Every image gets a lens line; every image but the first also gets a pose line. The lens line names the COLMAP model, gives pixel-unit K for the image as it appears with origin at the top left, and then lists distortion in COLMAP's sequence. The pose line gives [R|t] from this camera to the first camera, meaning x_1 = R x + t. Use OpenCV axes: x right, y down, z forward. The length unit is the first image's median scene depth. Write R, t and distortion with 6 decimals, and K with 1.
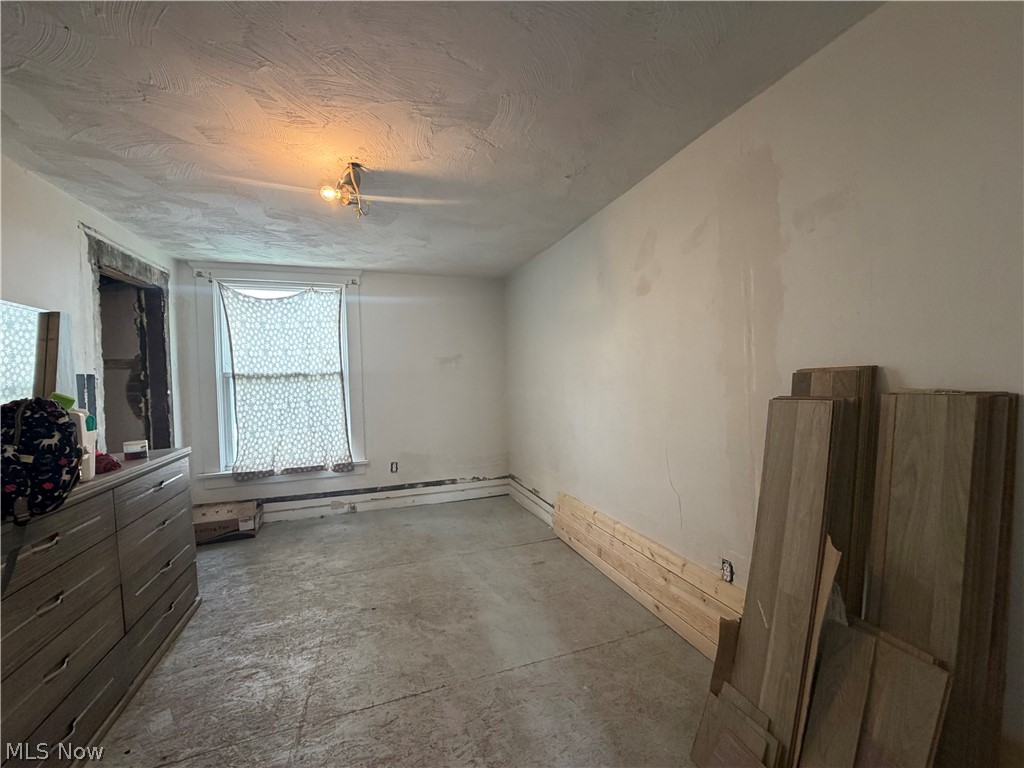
lens RADIAL K [[408.9, 0, 510.3], [0, 408.9, 386.5], [0, 0, 1]] dist [-0.000053, 0.000440]
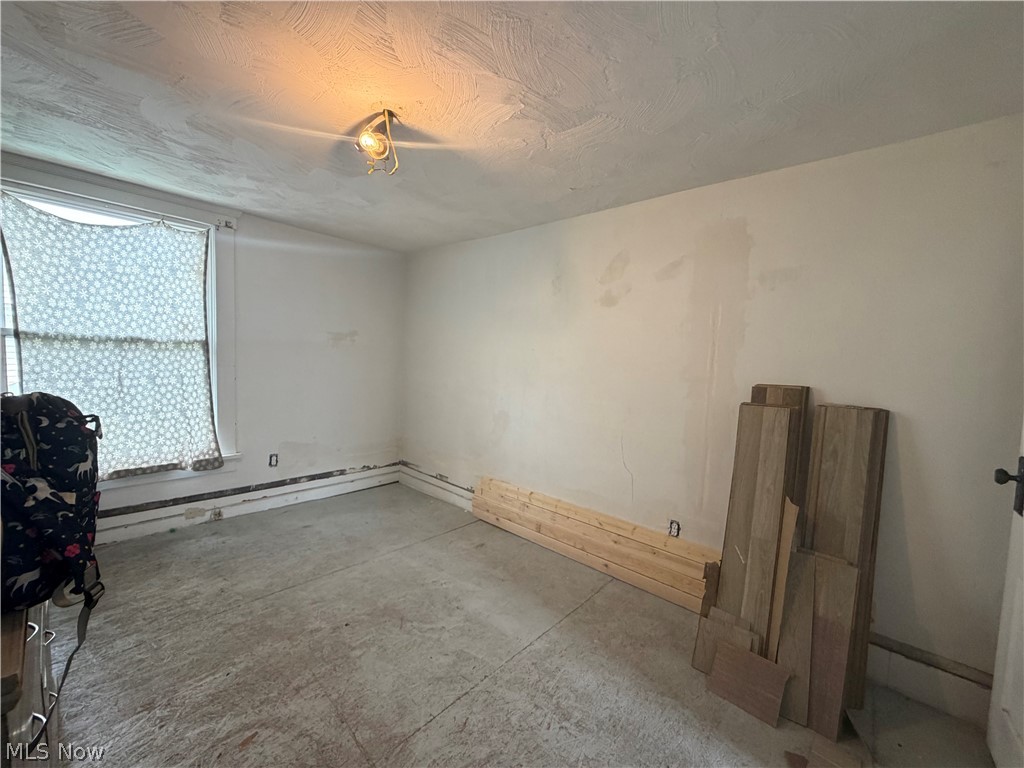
lens RADIAL K [[408.9, 0, 511.9], [0, 408.9, 386.7], [0, 0, 1]] dist [-0.000053, 0.000440]
pose [[0.877763, 0.033118, 0.477950, -0.399578], [-0.059852, 0.997373, 0.040809, -0.022114], [-0.475343, -0.064427, 0.877439, 0.077575]]
